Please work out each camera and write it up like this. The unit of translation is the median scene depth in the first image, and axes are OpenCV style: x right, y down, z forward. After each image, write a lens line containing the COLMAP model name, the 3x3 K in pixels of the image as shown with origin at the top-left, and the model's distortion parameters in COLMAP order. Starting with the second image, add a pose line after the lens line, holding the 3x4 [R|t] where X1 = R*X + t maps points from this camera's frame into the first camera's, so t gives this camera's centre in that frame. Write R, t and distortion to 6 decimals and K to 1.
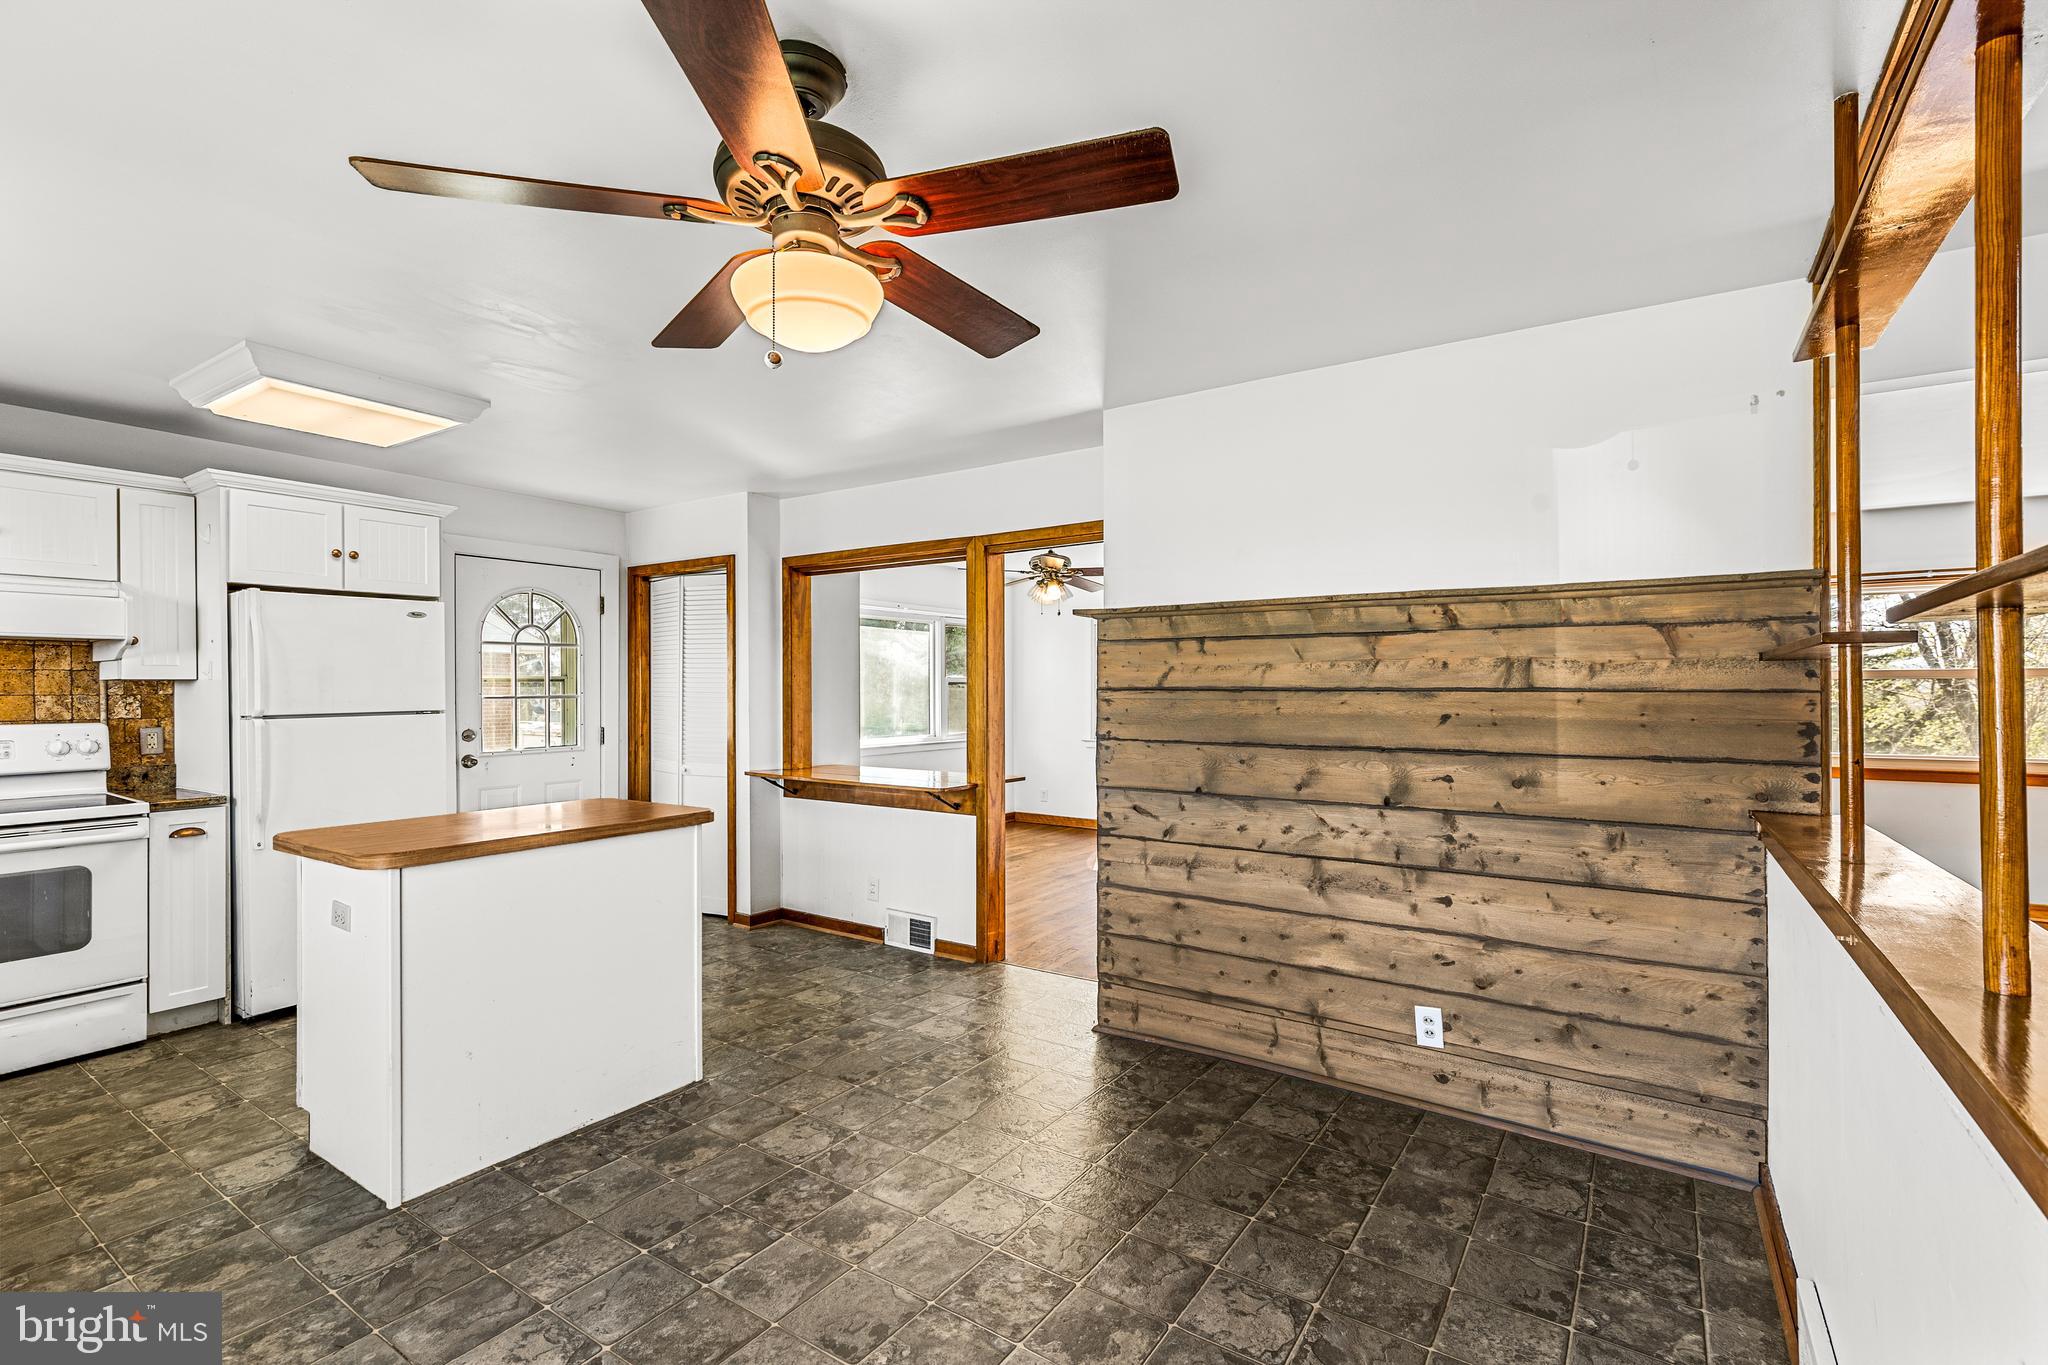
lens RADIAL K [[938.6, 0, 1054.0], [0, 938.6, 683.0], [0, 0, 1]] dist [0.007564, 0.001385]
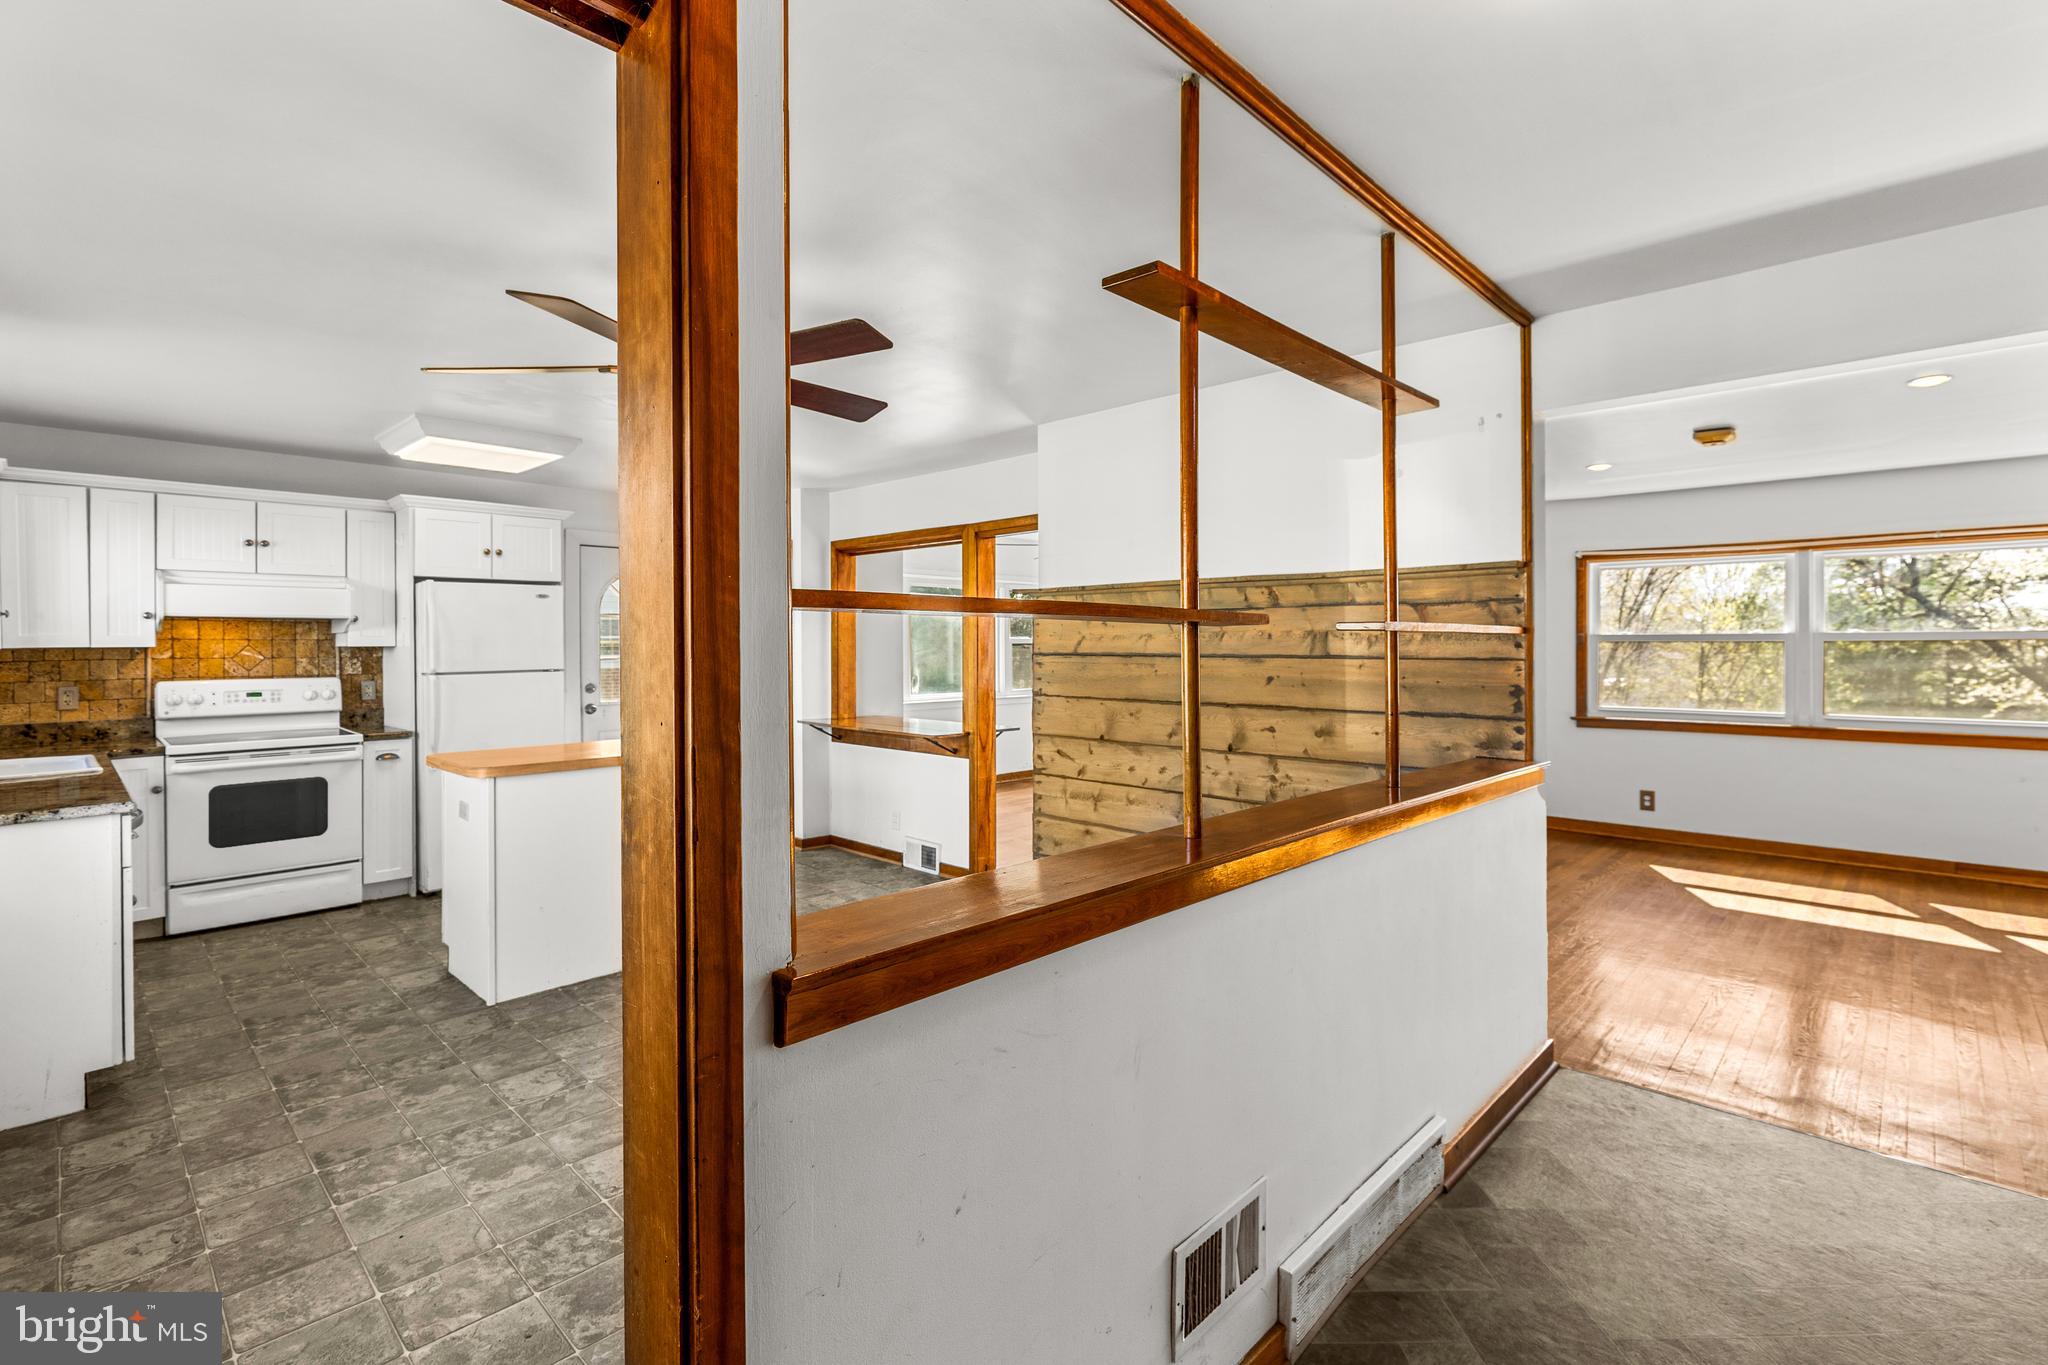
lens RADIAL K [[938.6, 0, 1027.8], [0, 938.6, 637.2], [0, 0, 1]] dist [0.007564, 0.001385]
pose [[0.984857, -0.002373, -0.173355, 0.260423], [0.001848, 0.999993, -0.003191, -0.011846], [0.173361, 0.002822, 0.984854, -0.209703]]
